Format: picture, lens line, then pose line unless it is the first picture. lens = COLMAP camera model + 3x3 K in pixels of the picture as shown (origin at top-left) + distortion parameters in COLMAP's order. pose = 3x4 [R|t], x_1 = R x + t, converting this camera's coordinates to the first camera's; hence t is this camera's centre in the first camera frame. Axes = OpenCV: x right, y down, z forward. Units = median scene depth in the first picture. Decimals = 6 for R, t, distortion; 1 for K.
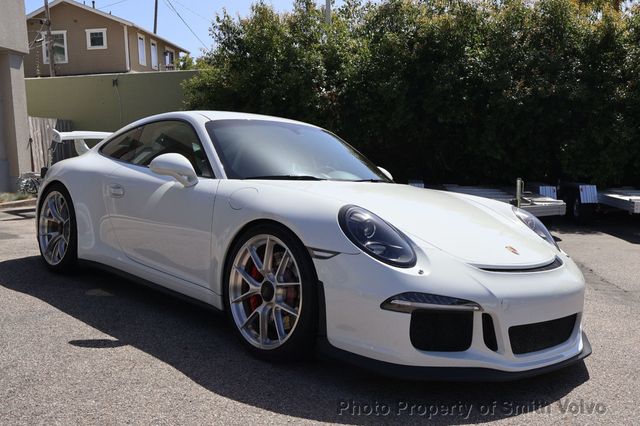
lens RADIAL K [[691.6, 0, 320.0], [0, 691.6, 213.0], [0, 0, 1]] dist [0.003076, 0.020632]
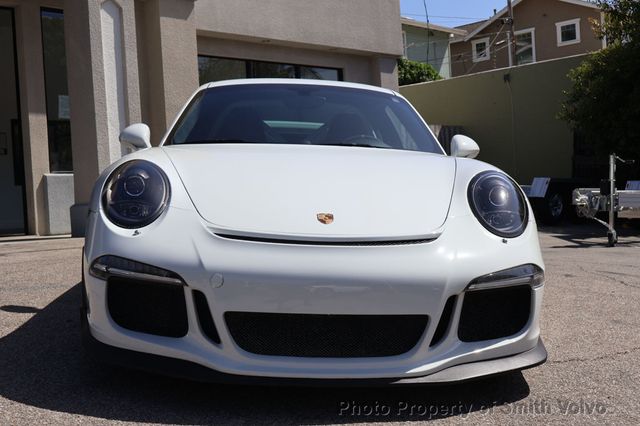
lens RADIAL K [[848.7, 0, 320.0], [0, 848.7, 213.0], [0, 0, 1]] dist [-0.010094, 0.007186]
pose [[0.762562, -0.001614, -0.646913, 0.230706], [-0.028908, 0.998913, -0.036568, 0.022354], [0.646269, 0.046587, 0.761686, 0.093925]]
